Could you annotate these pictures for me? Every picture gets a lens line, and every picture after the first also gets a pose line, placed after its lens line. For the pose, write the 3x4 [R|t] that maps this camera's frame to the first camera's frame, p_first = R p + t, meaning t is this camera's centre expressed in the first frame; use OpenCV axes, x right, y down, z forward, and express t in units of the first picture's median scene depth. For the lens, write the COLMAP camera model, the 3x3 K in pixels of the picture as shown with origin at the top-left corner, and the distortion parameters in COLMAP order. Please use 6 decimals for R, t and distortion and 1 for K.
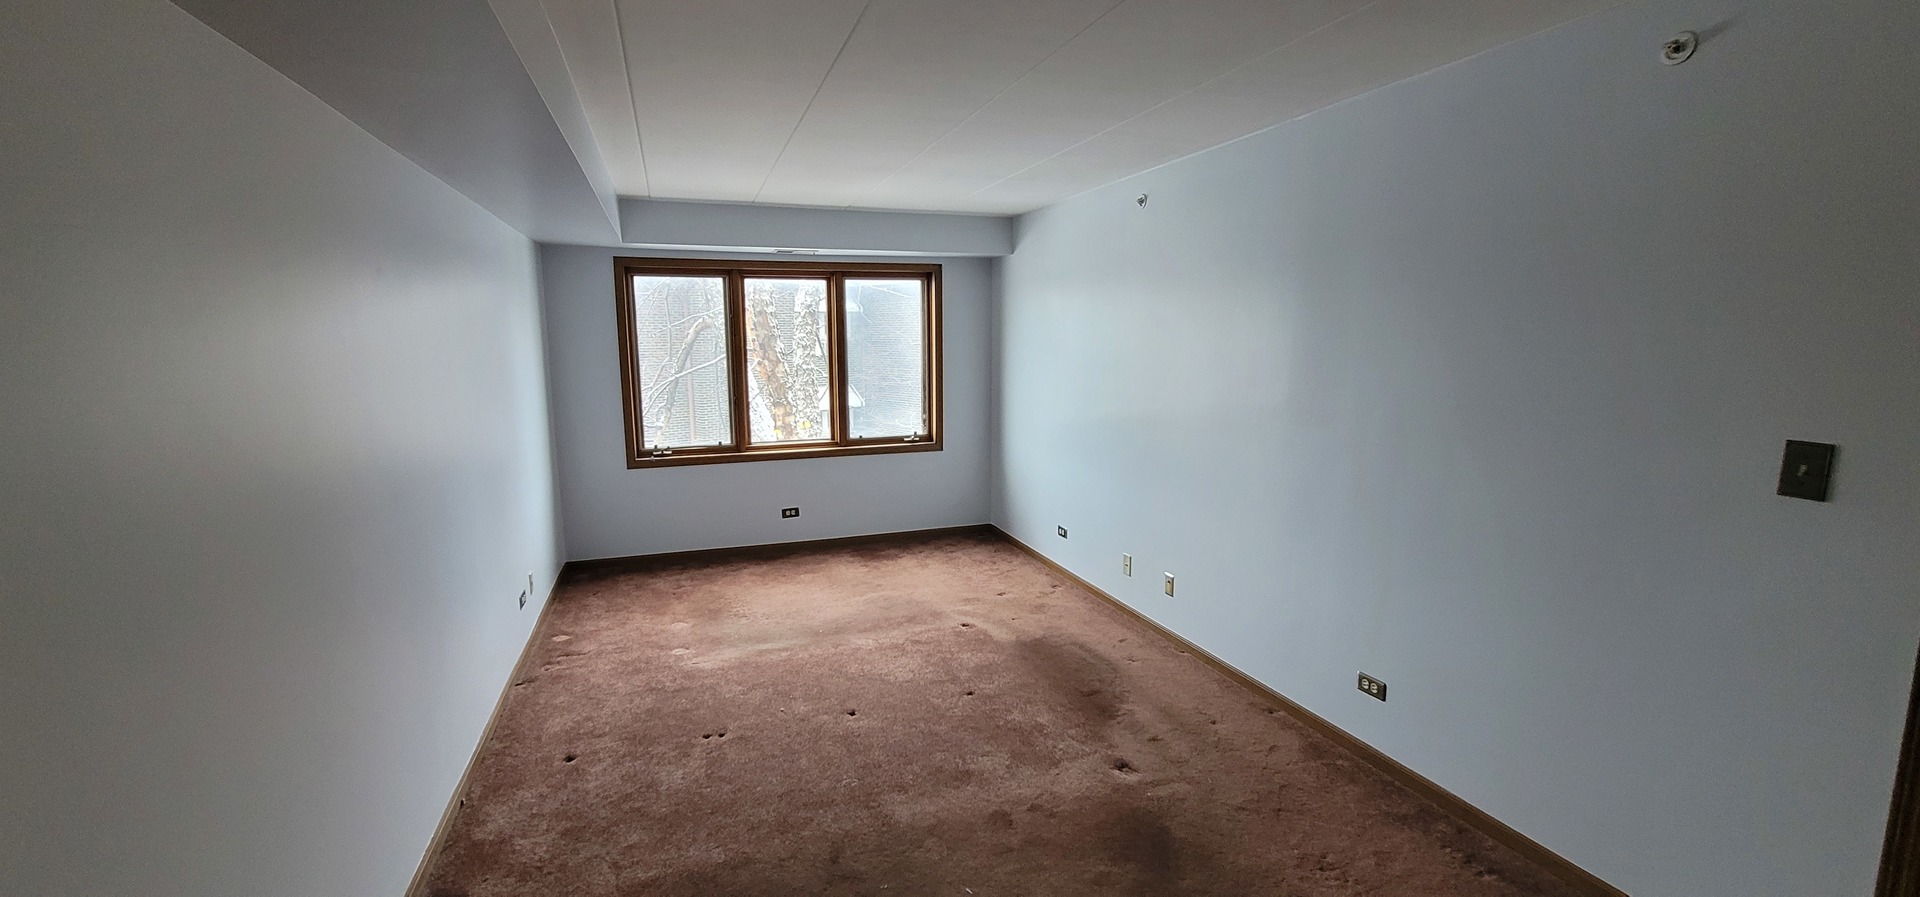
lens RADIAL K [[779.8, 0, 946.0], [0, 779.8, 433.3], [0, 0, 1]] dist [-0.001988, -0.000026]
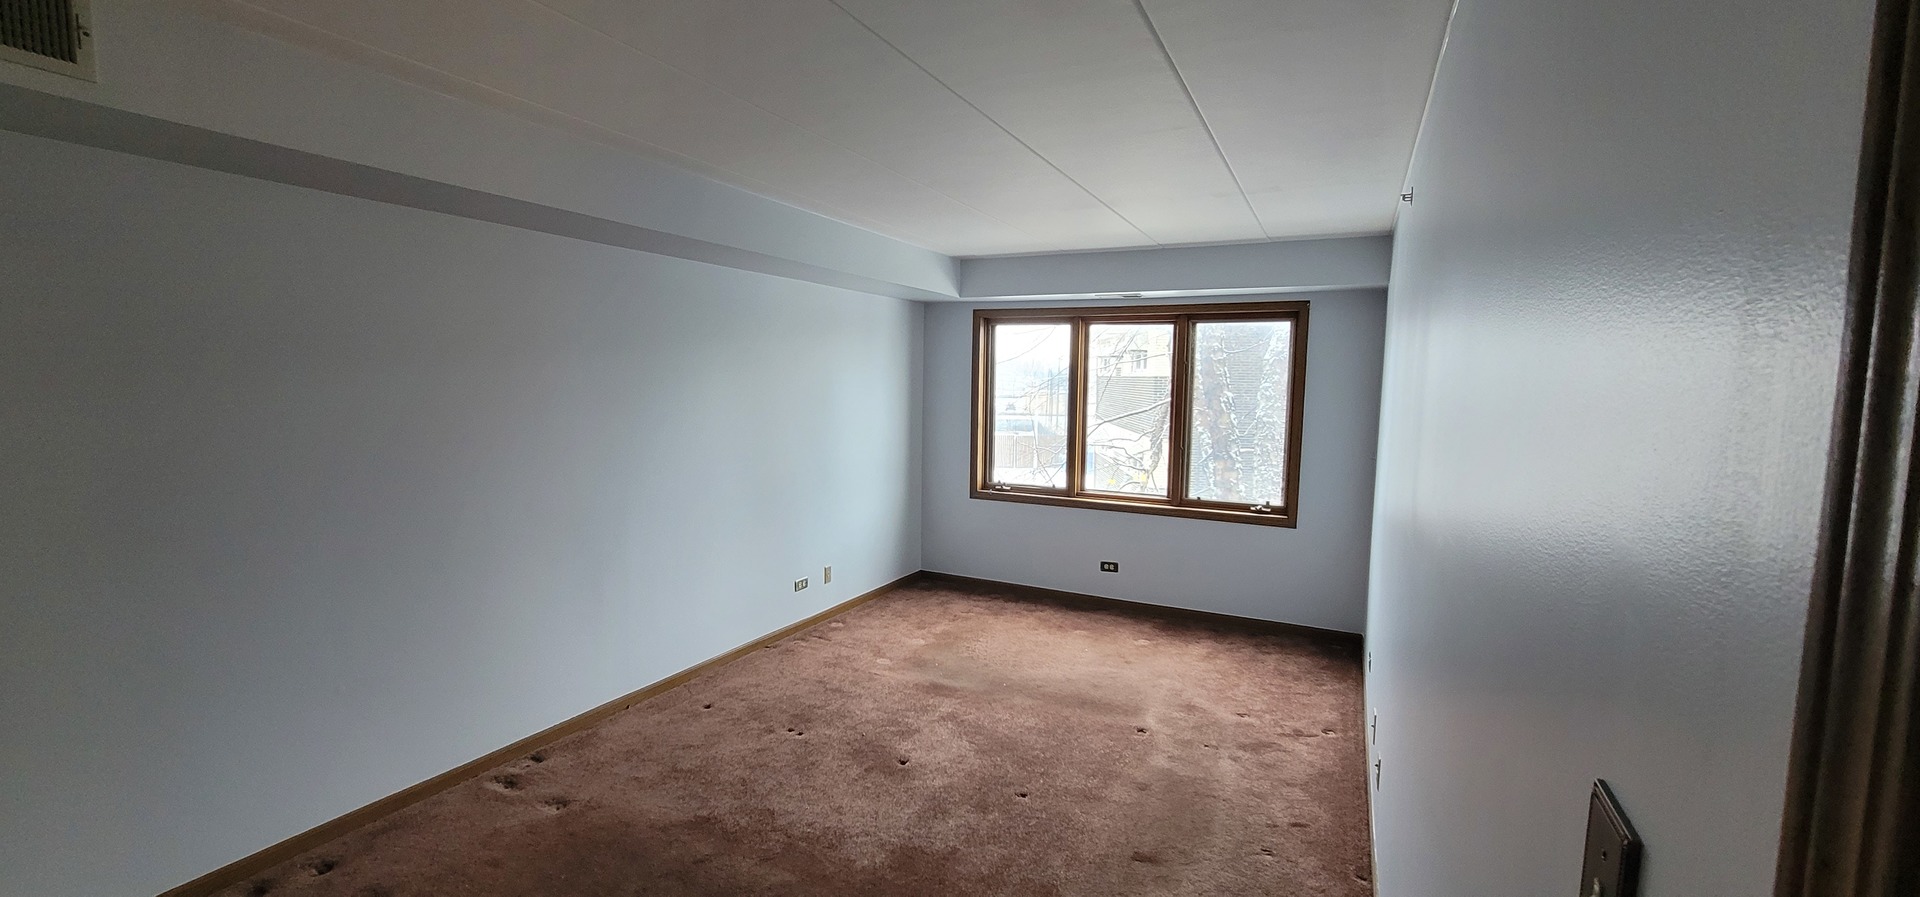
lens RADIAL K [[779.8, 0, 958.0], [0, 779.8, 442.7], [0, 0, 1]] dist [-0.001988, -0.000026]
pose [[0.694344, 0.077850, -0.715420, 0.358077], [-0.112558, 0.993645, -0.001116, -0.028725], [0.710787, 0.081301, 0.698694, 0.194903]]
